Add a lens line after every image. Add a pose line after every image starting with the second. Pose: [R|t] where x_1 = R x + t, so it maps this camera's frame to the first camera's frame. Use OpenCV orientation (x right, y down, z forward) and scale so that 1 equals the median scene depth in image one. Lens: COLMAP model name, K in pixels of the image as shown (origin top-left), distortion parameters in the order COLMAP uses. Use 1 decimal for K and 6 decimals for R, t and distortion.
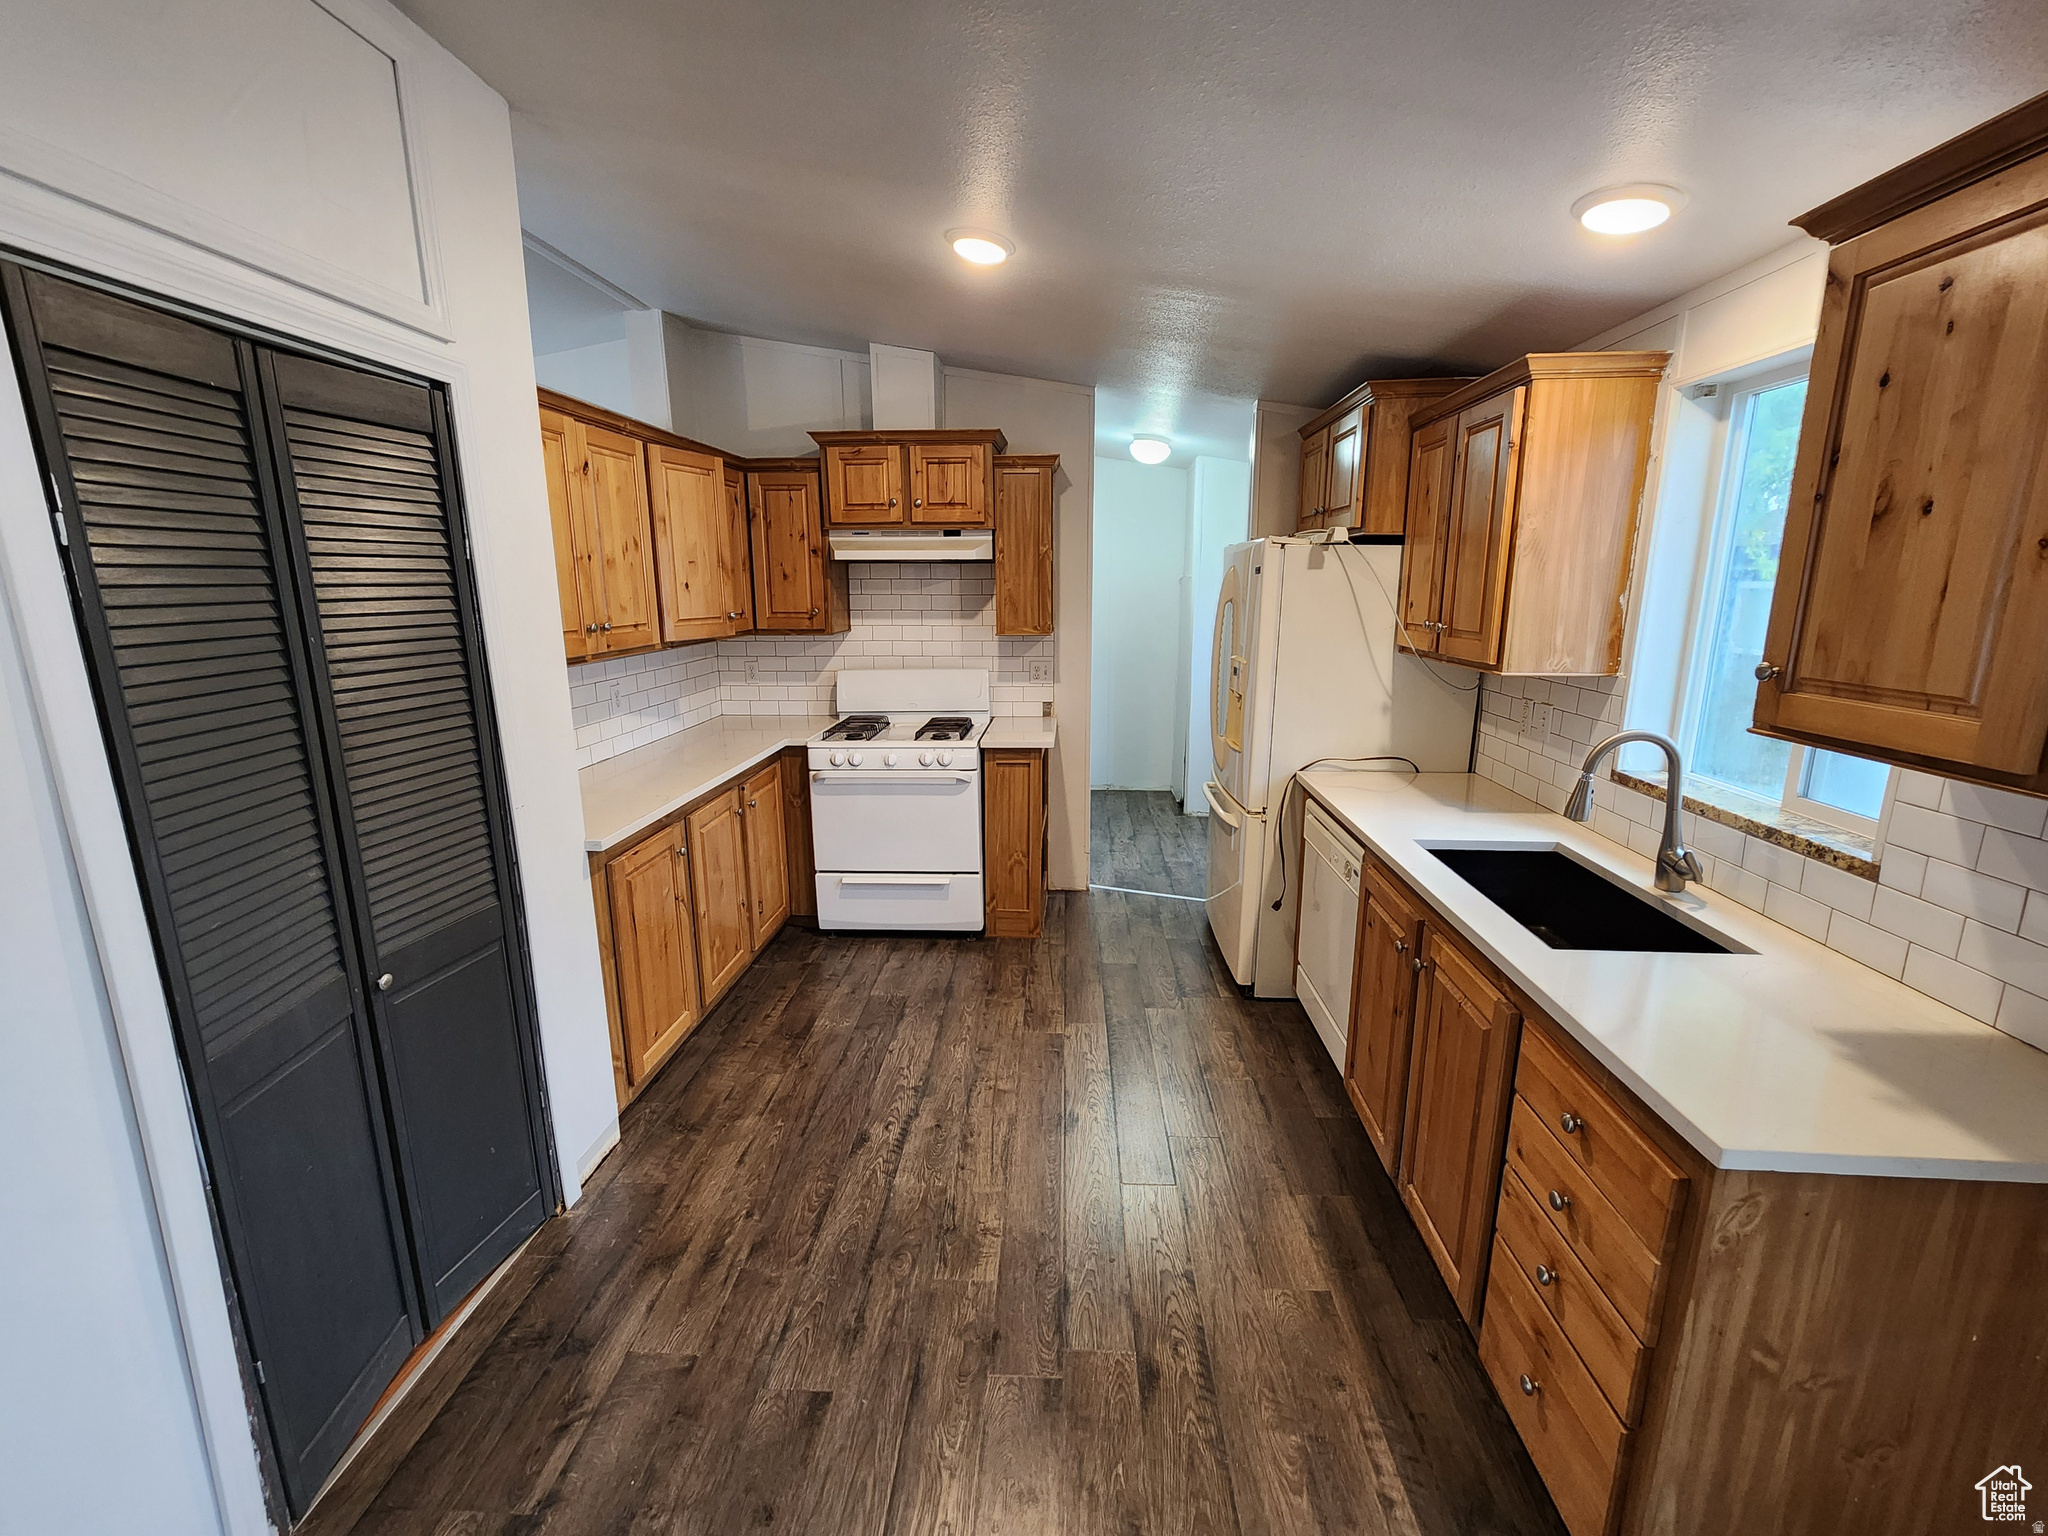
lens RADIAL K [[848.3, 0, 1022.8], [0, 848.3, 755.1], [0, 0, 1]] dist [-0.000232, -0.000333]
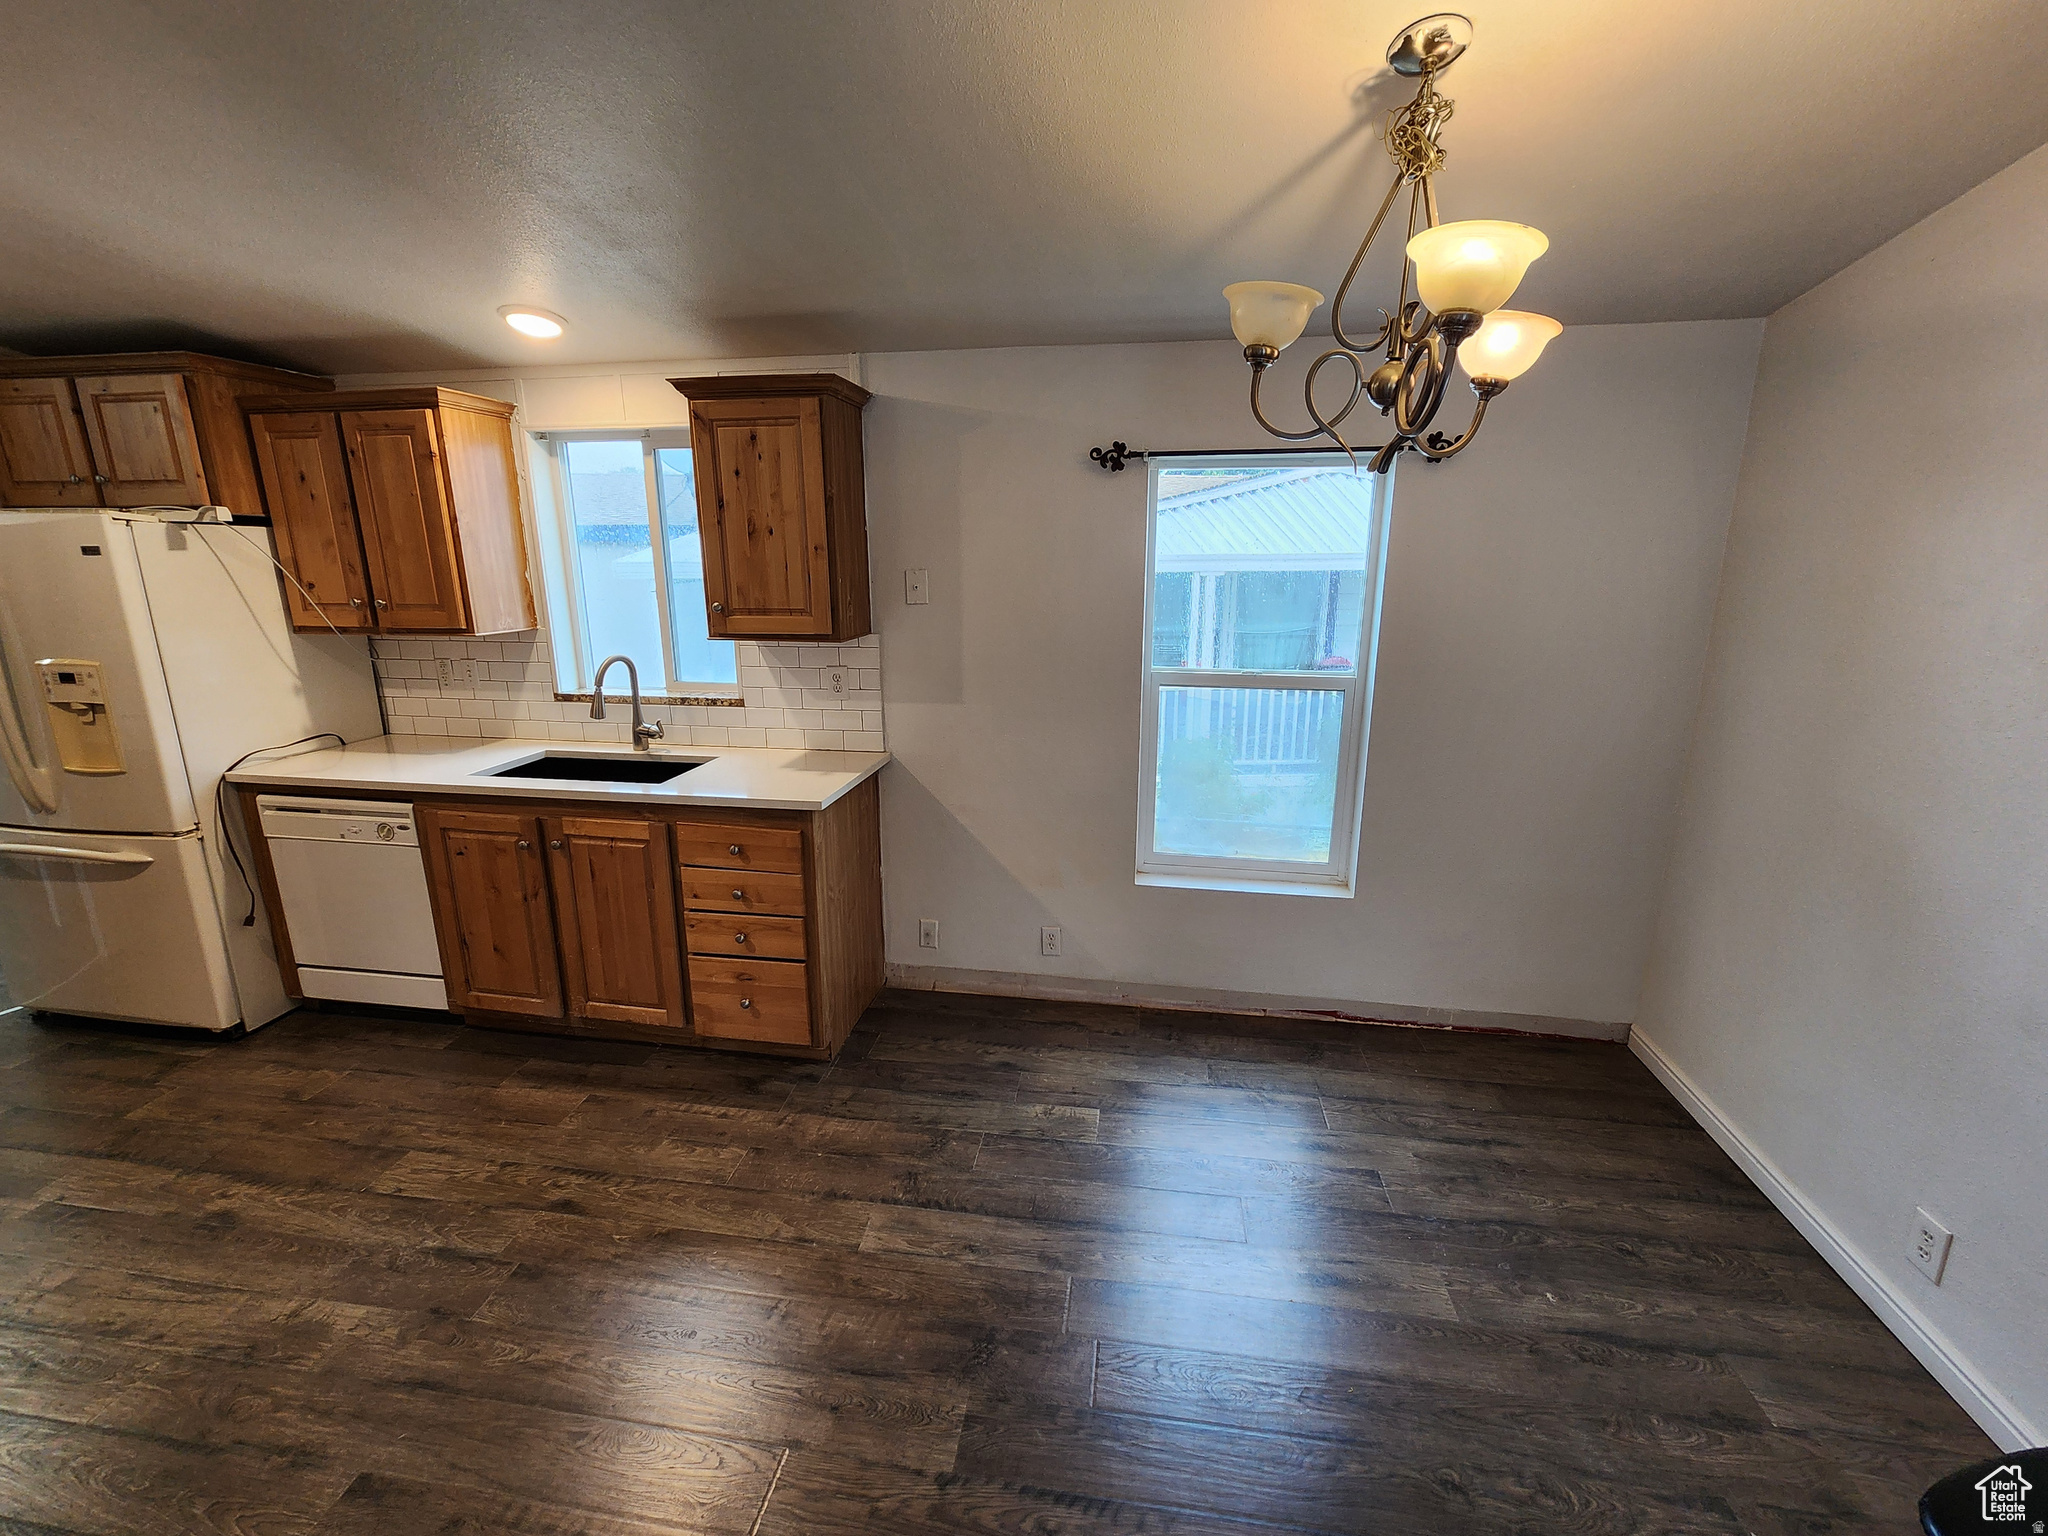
lens RADIAL K [[848.3, 0, 1022.8], [0, 848.3, 755.1], [0, 0, 1]] dist [-0.000232, -0.000333]
pose [[0.101250, -0.228399, 0.968288, -0.705211], [0.202171, 0.957705, 0.204763, -0.018422], [-0.974102, 0.175028, 0.143144, 0.042908]]
